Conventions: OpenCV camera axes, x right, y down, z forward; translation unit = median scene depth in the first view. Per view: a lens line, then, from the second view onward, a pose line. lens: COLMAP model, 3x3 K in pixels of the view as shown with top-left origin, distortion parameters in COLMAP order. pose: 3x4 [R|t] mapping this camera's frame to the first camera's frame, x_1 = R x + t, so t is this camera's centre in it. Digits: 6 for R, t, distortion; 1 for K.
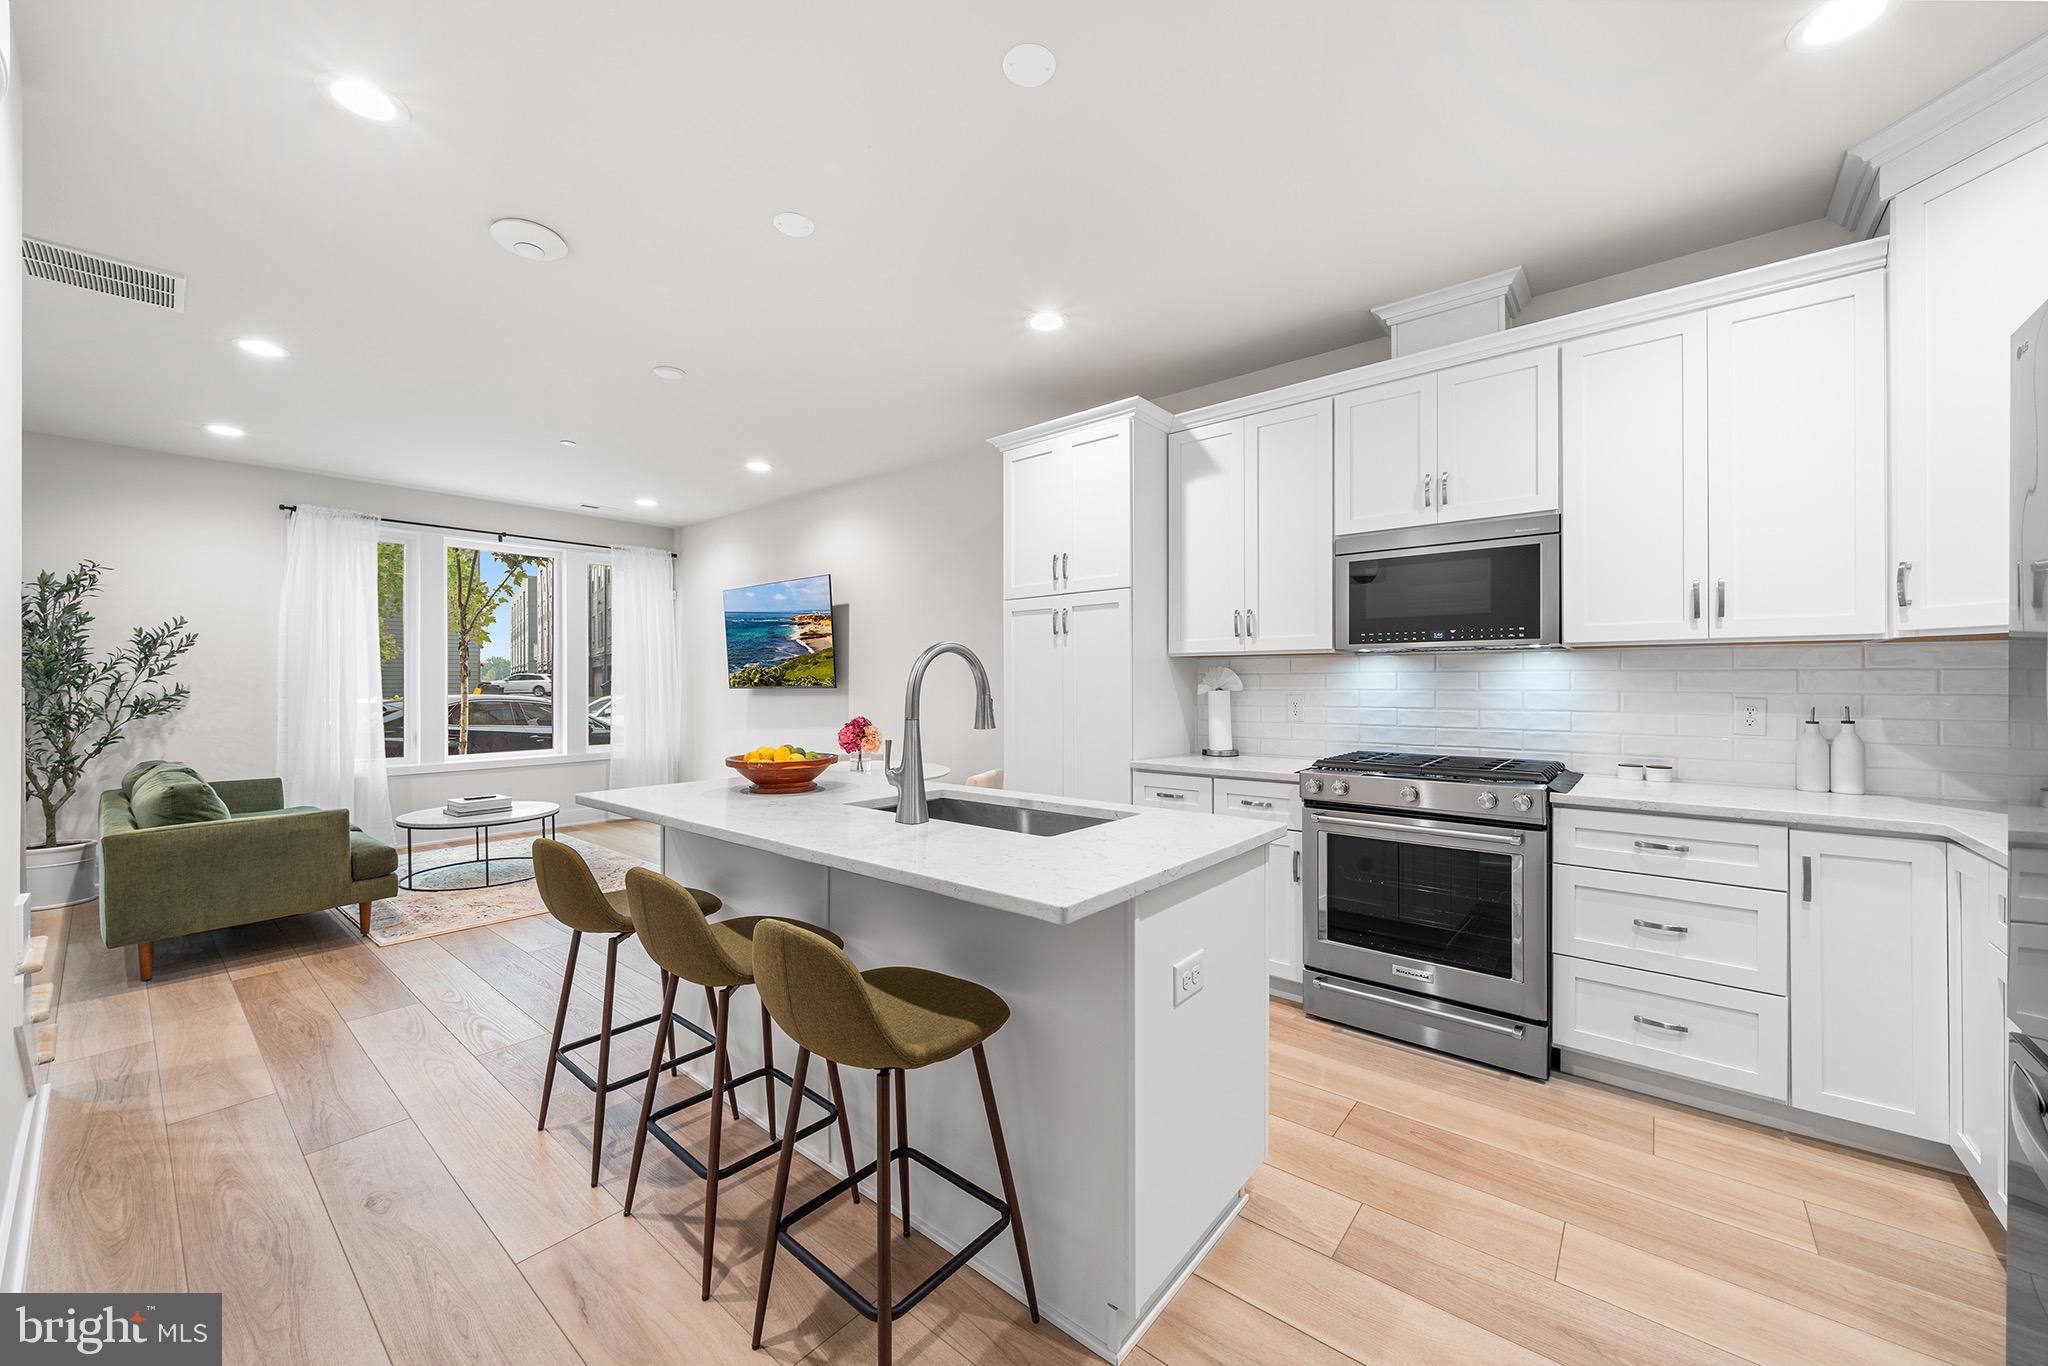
lens RADIAL K [[769.4, 0, 1024.9], [0, 769.4, 678.1], [0, 0, 1]] dist [0.002351, 0.000411]
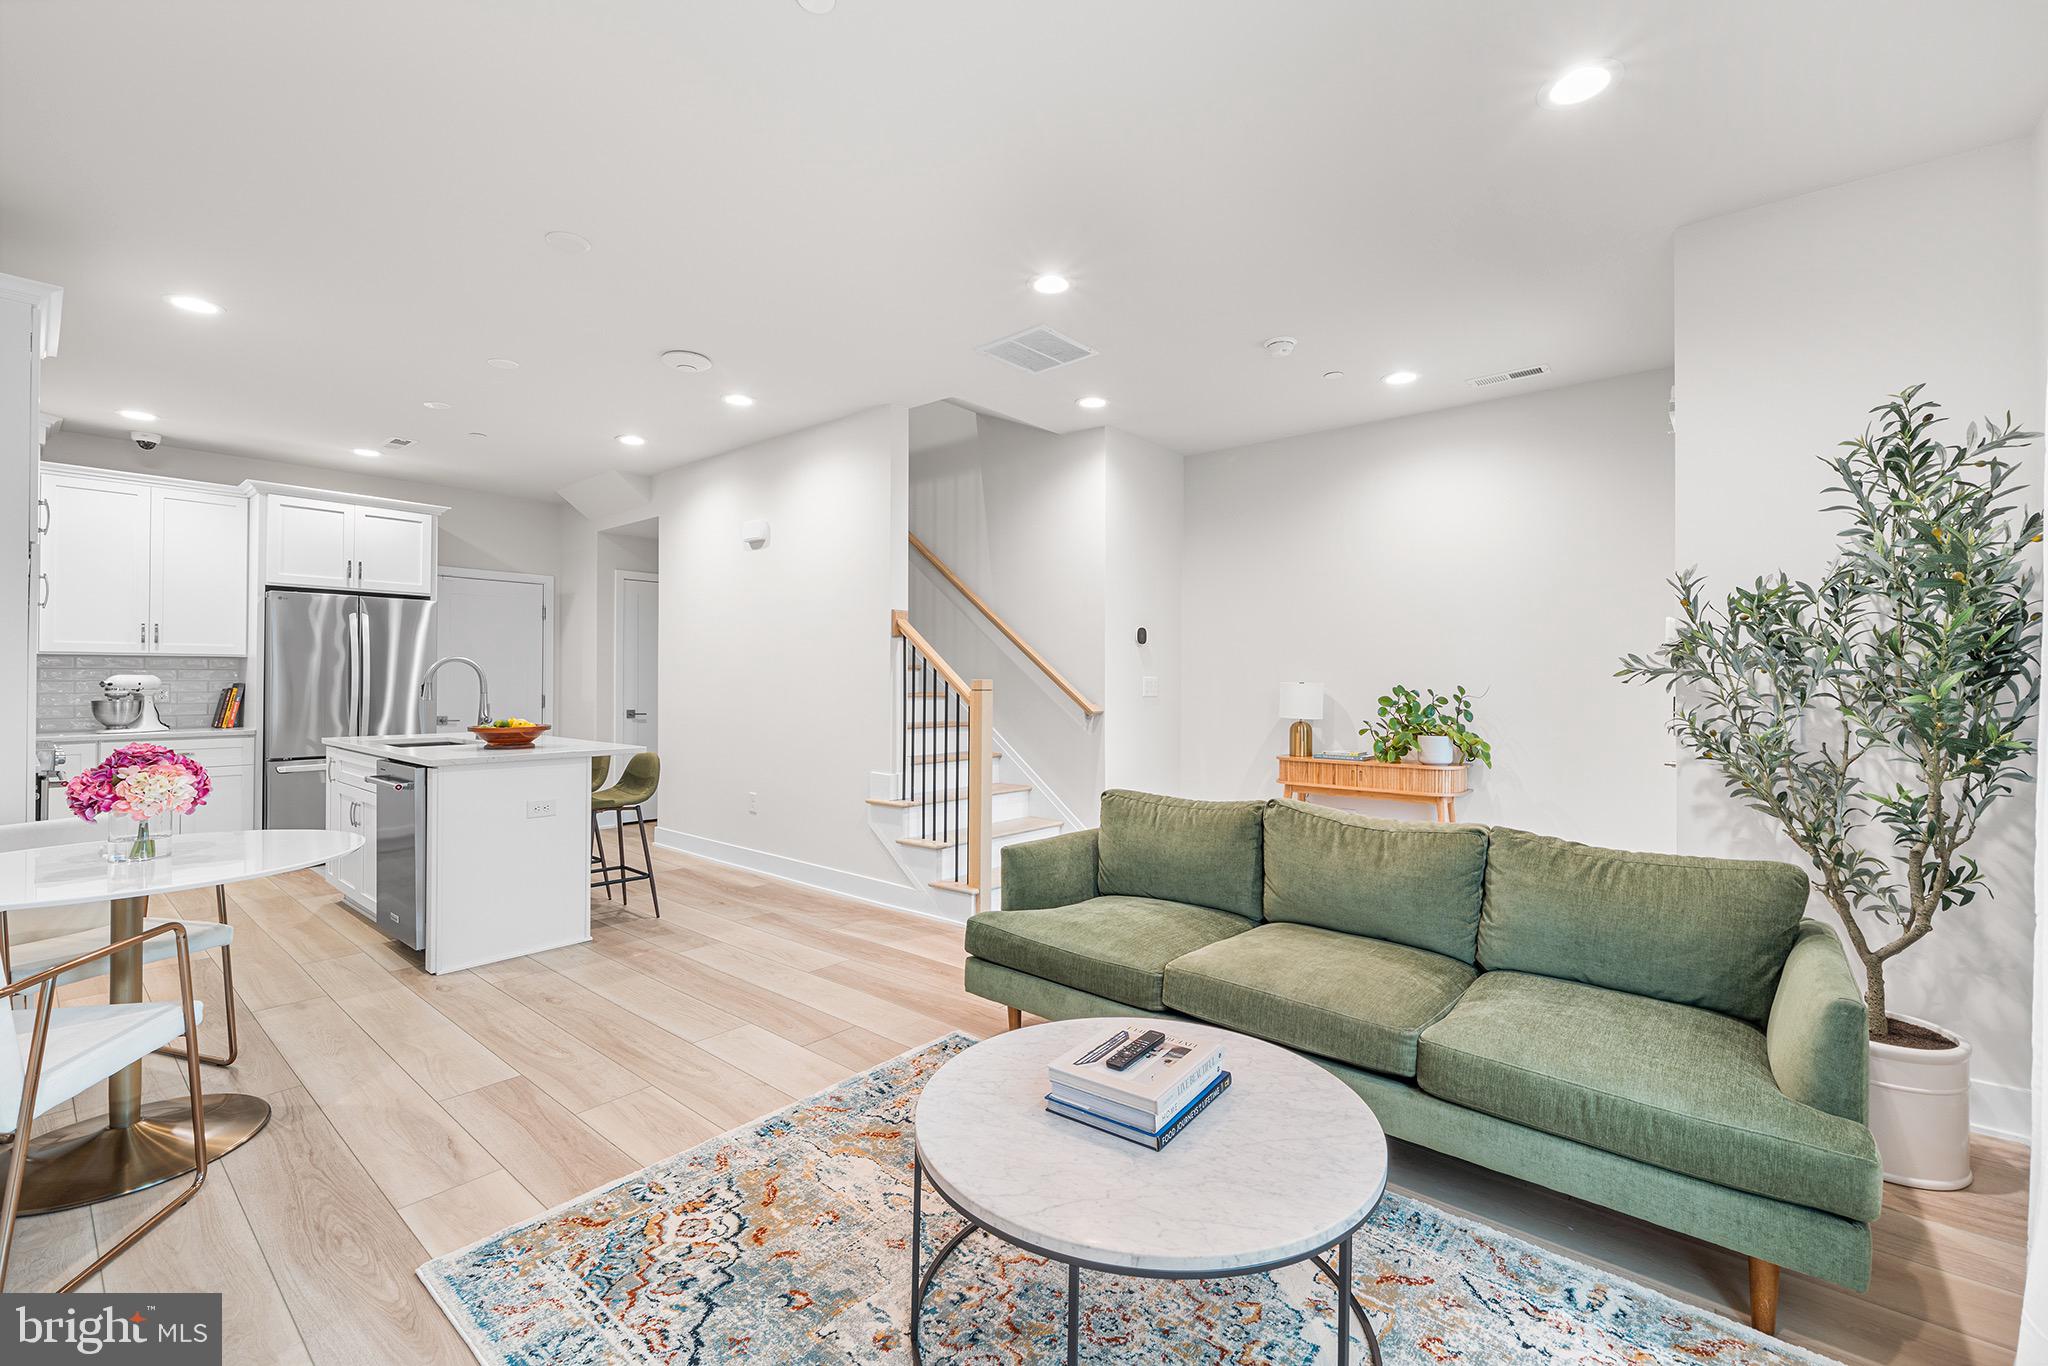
lens RADIAL K [[885.1, 0, 1025.3], [0, 885.1, 676.6], [0, 0, 1]] dist [-0.000030, -0.000247]
pose [[-0.999789, -0.001570, 0.020483, -1.070886], [-0.001782, 0.999945, -0.010322, 0.020948], [-0.020466, -0.010357, -0.999737, 2.145461]]
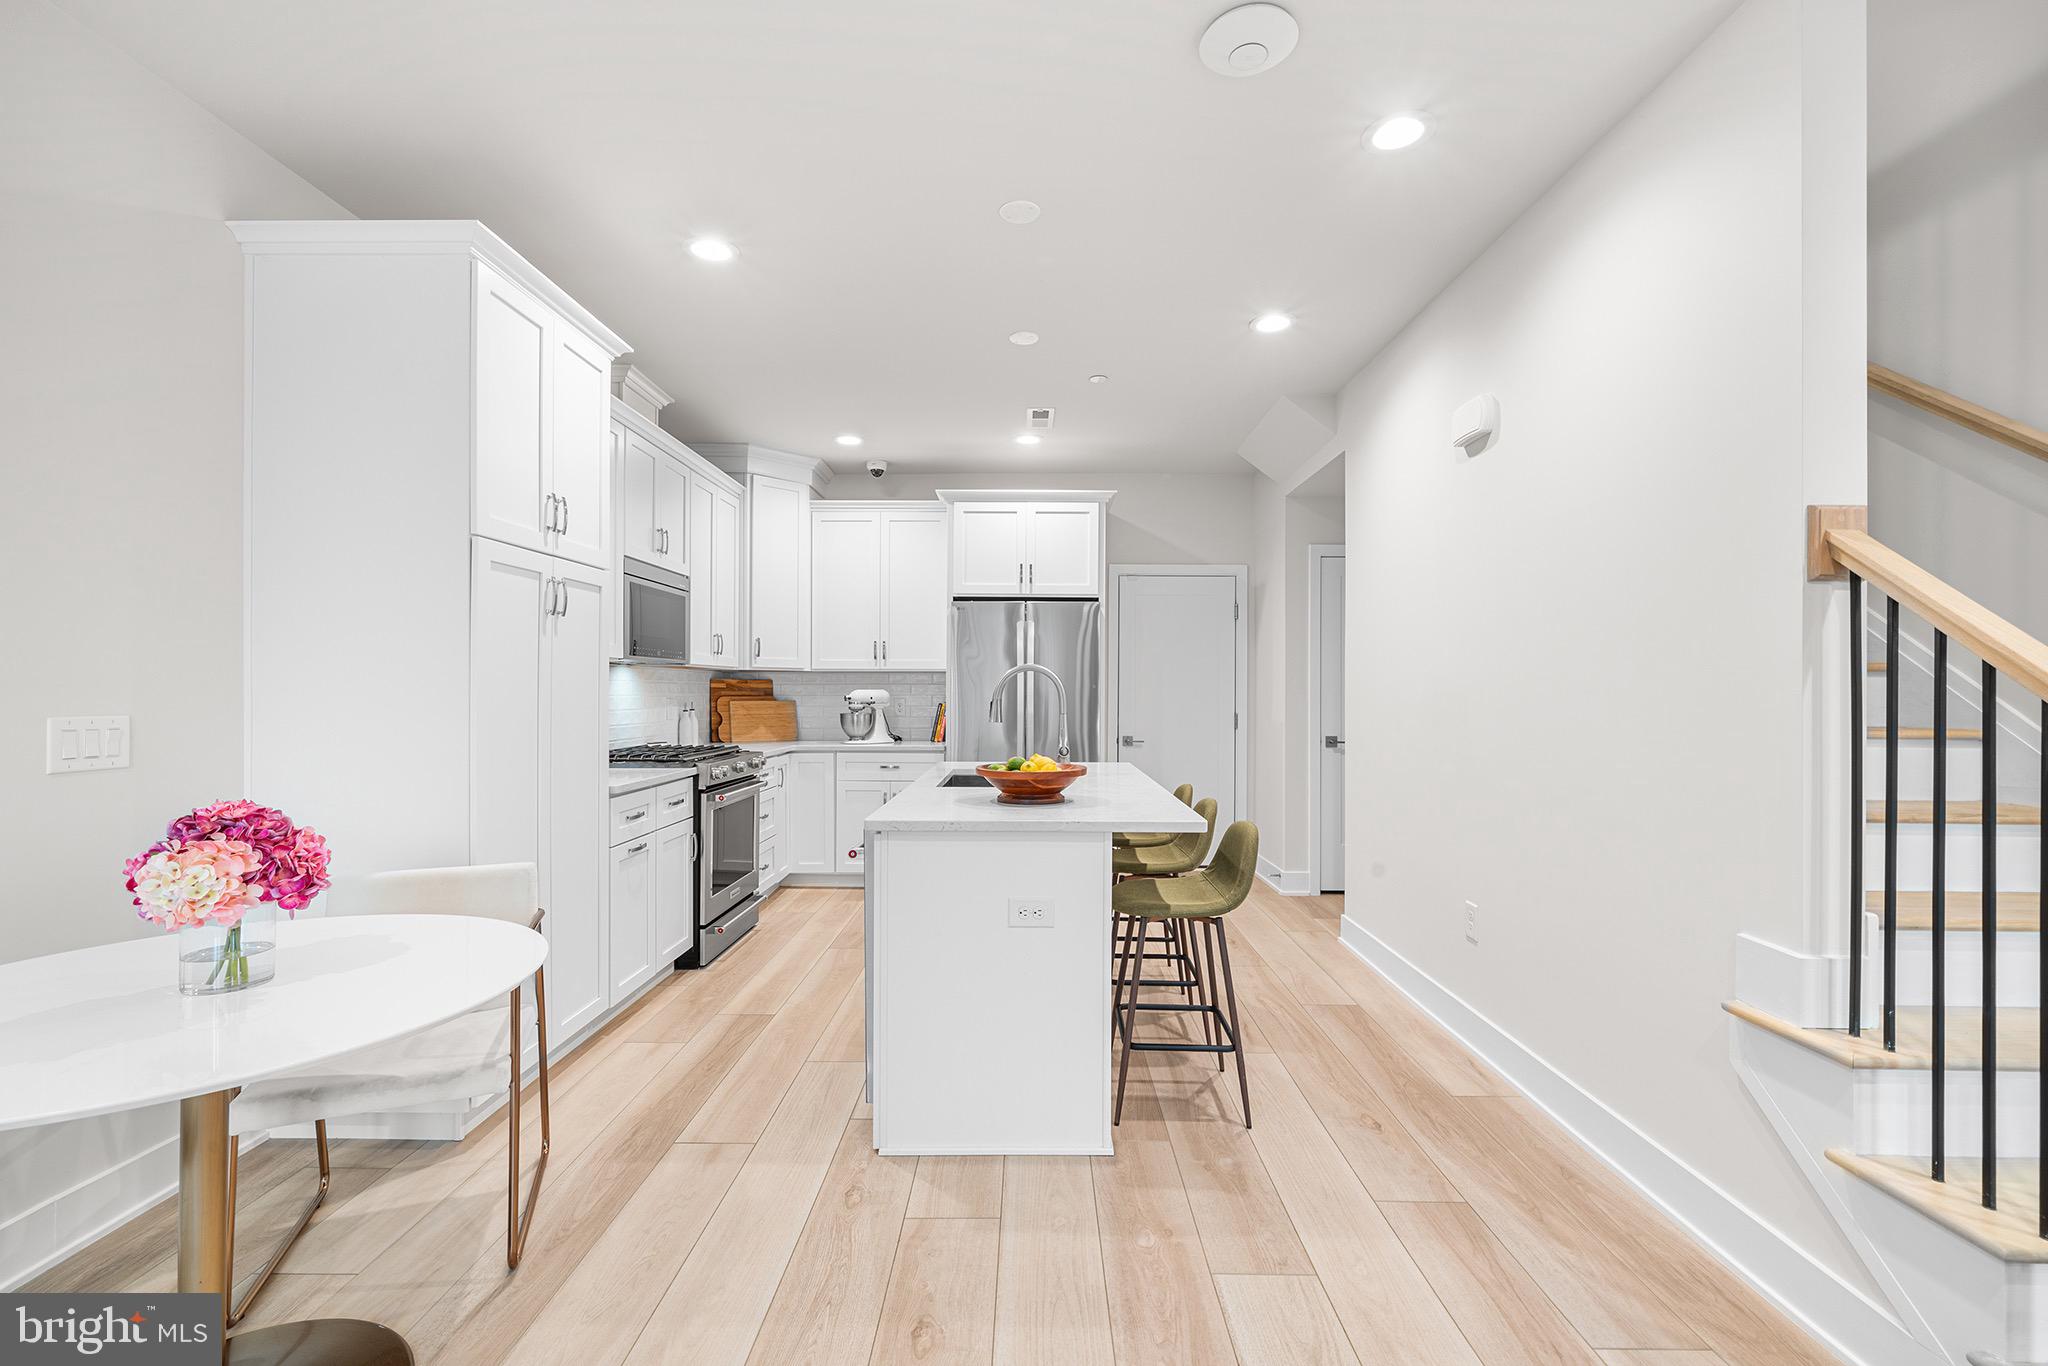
lens RADIAL K [[885.1, 0, 1012.2], [0, 885.1, 688.8], [0, 0, 1]] dist [-0.000030, -0.000247]
pose [[-0.618985, 0.001968, 0.785400, -0.935794], [-0.003765, 0.999978, -0.005473, 0.009777], [-0.785394, -0.006345, -0.618964, 1.363512]]
